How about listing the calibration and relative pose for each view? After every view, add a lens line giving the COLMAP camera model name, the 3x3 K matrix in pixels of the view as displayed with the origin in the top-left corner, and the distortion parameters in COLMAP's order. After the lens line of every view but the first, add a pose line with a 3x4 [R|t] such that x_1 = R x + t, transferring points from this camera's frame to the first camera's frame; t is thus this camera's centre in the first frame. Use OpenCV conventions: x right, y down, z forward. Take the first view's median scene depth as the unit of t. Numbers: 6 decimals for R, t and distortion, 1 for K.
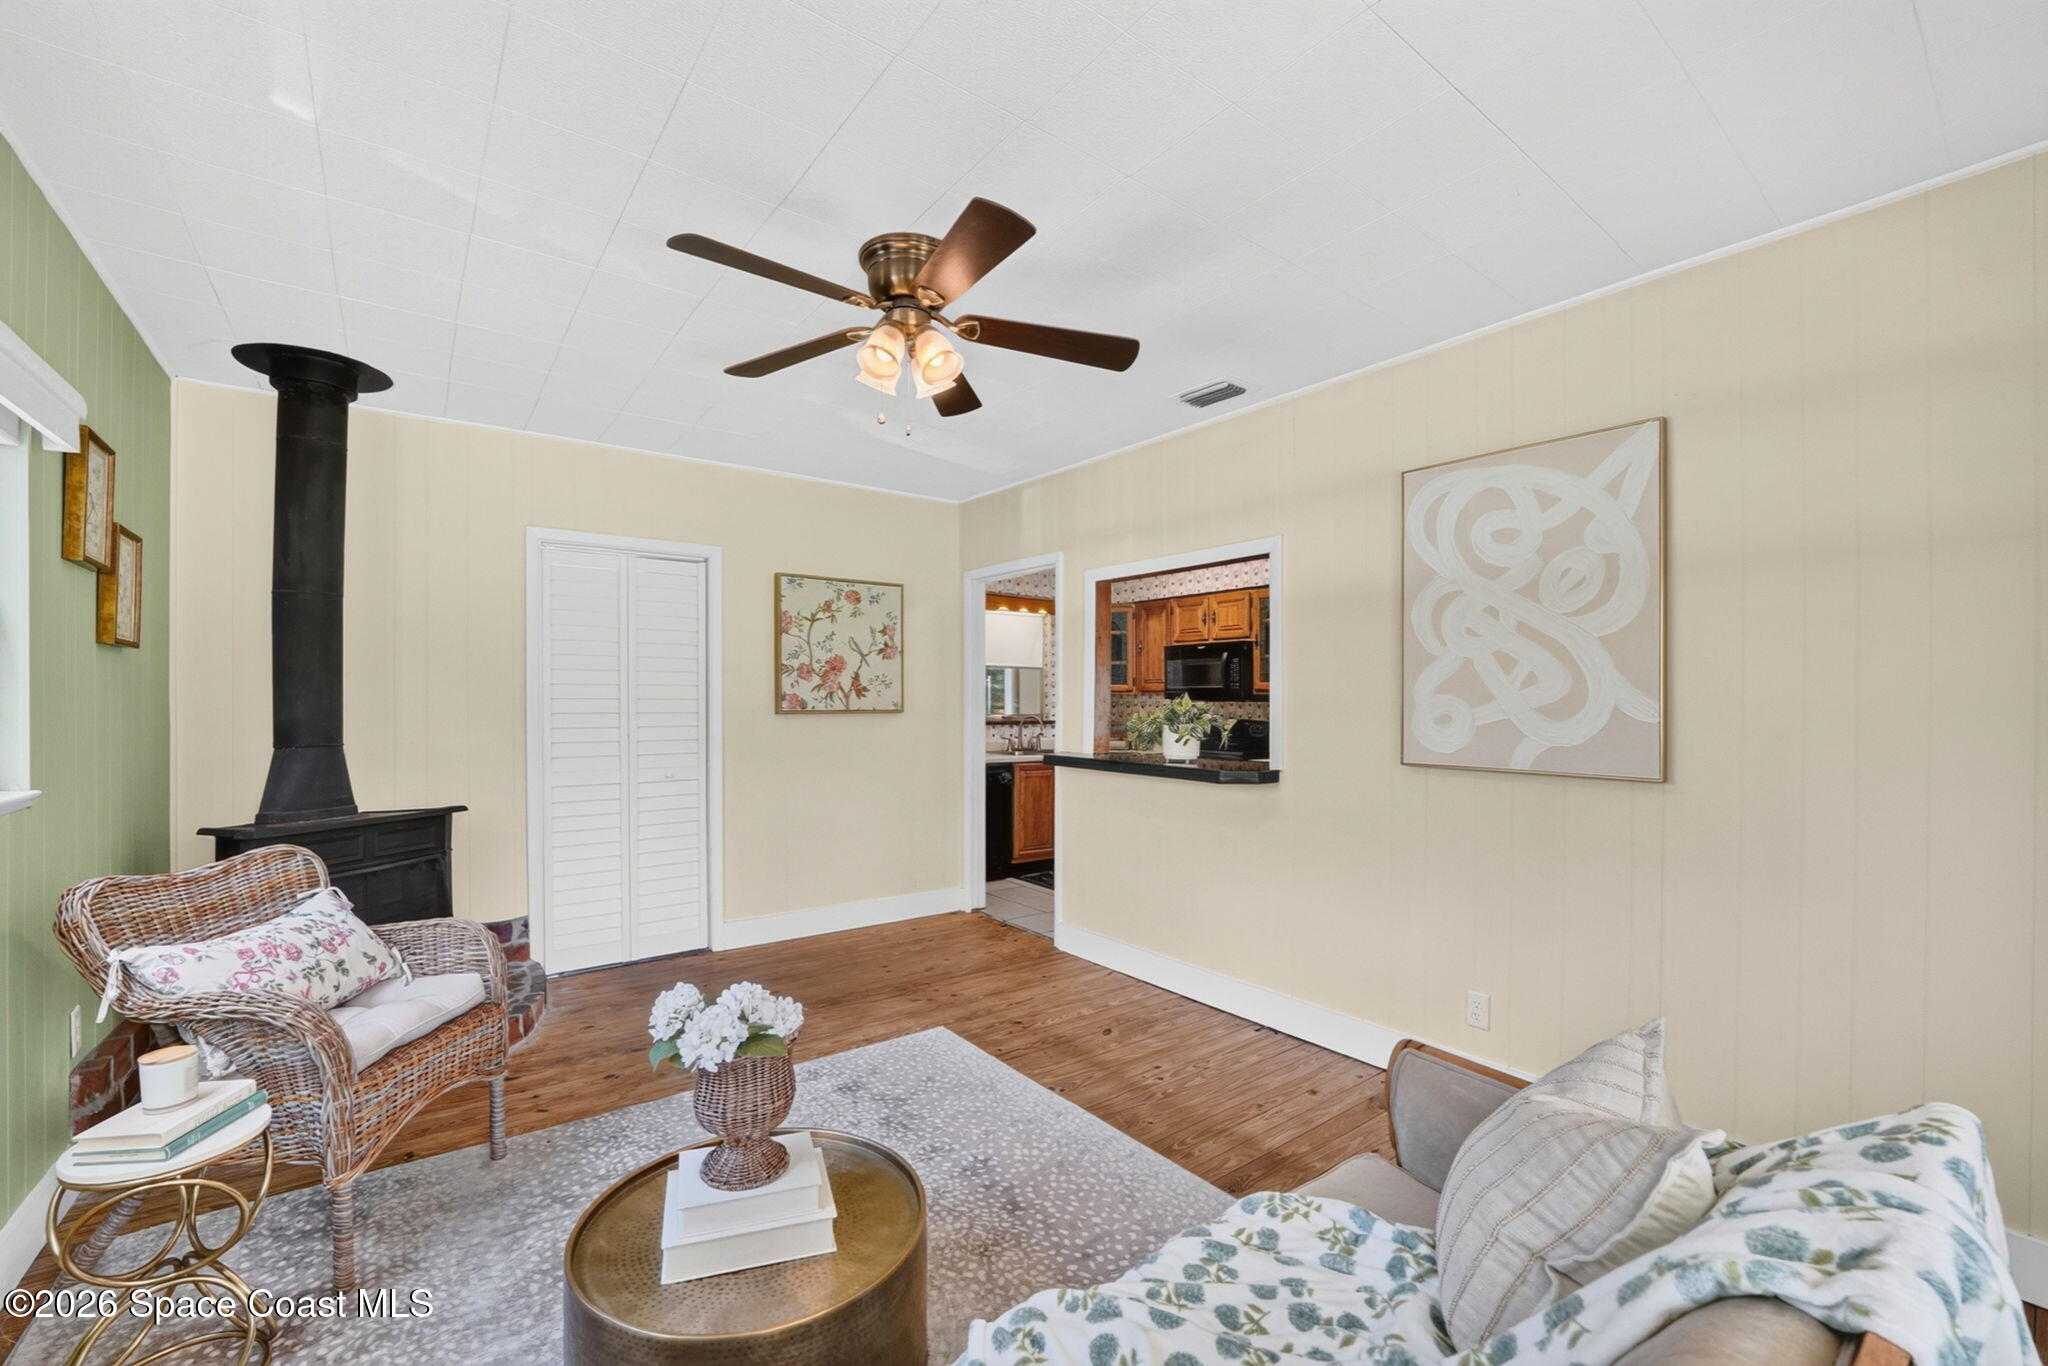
lens RADIAL K [[839.0, 0, 1027.1], [0, 839.0, 695.5], [0, 0, 1]] dist [-0.021467, 0.000313]
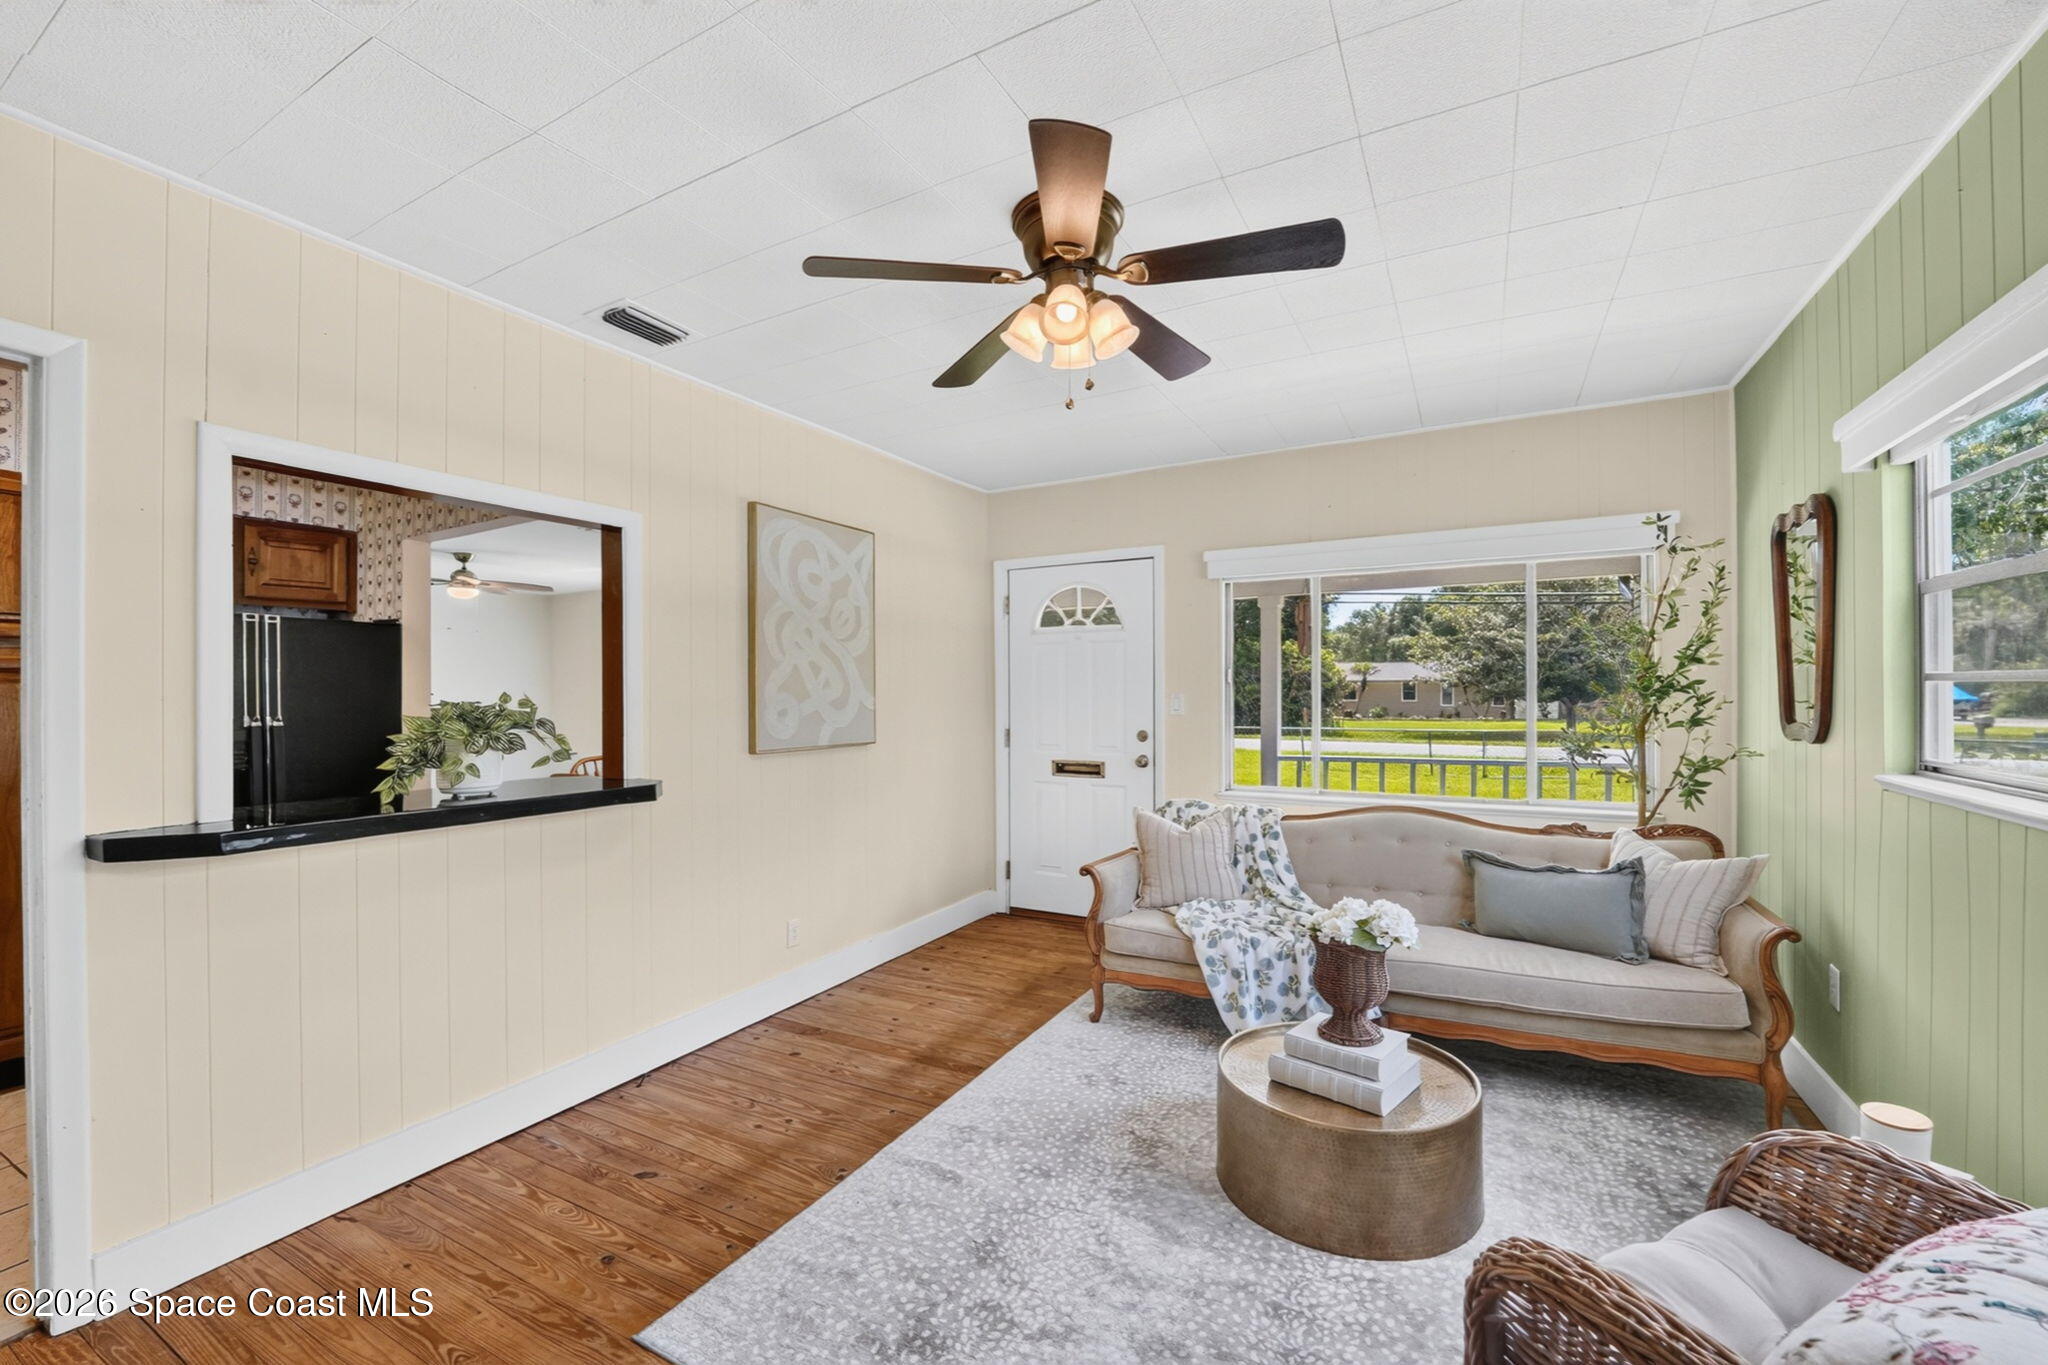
lens RADIAL K [[843.5, 0, 1011.9], [0, 843.5, 683.0], [0, 0, 1]] dist [-0.022896, 0.000075]
pose [[-0.404654, 0.010874, 0.914405, -0.637351], [0.001833, 0.999937, -0.011080, -0.001167], [-0.914468, -0.002808, -0.404648, 0.955318]]
